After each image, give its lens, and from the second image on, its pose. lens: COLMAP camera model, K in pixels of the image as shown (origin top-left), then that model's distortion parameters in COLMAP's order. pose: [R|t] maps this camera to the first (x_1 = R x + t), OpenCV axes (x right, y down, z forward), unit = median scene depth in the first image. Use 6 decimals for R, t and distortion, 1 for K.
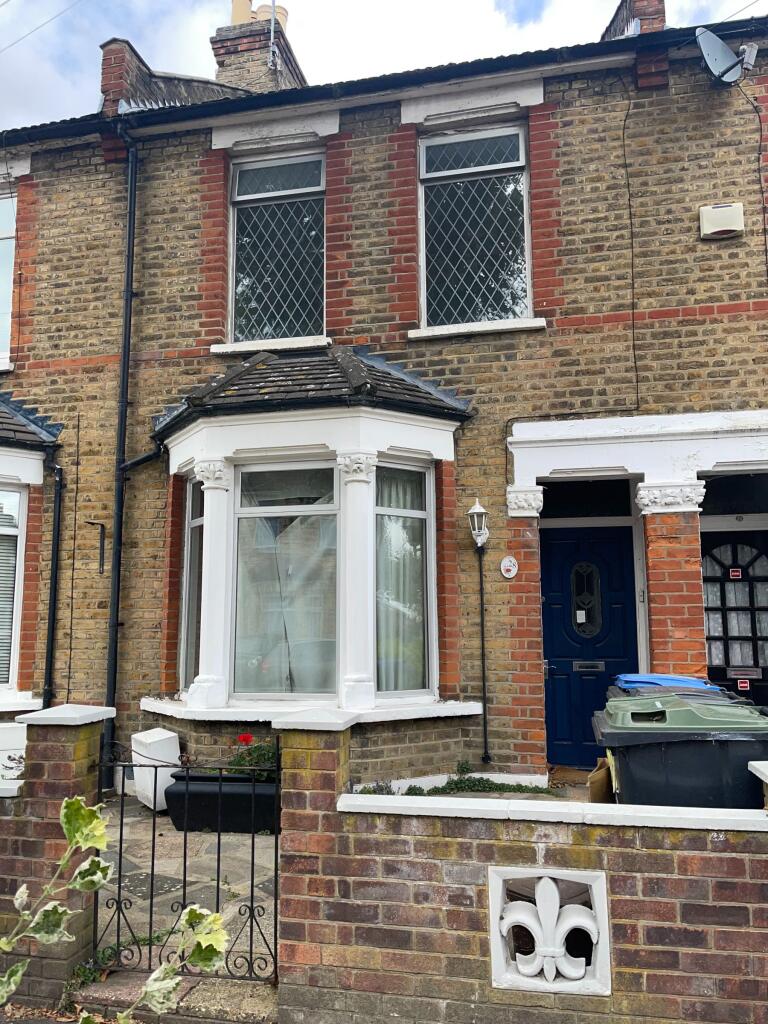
lens RADIAL K [[790.0, 0, 380.4], [0, 790.0, 516.5], [0, 0, 1]] dist [0.043098, -0.002793]
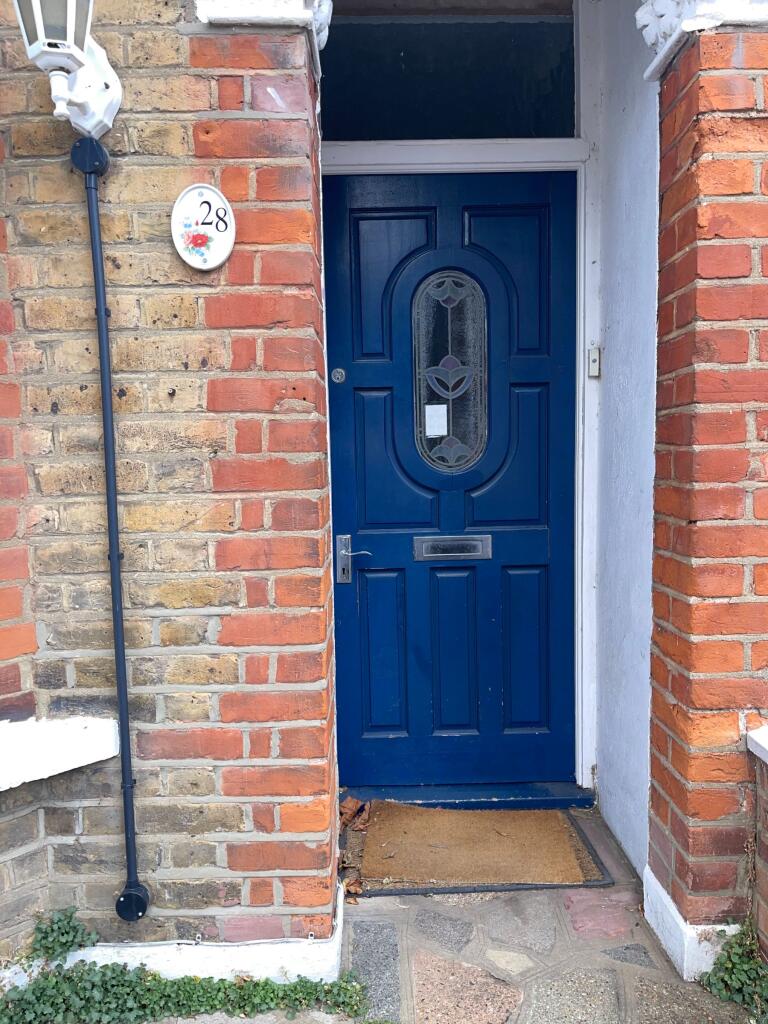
lens RADIAL K [[790.0, 0, 380.4], [0, 790.0, 516.5], [0, 0, 1]] dist [0.043098, -0.002793]
pose [[0.973470, -0.037819, 0.225669, 0.158853], [-0.013342, 0.975186, 0.220984, 0.099636], [-0.228426, -0.218132, 0.948810, 0.722241]]
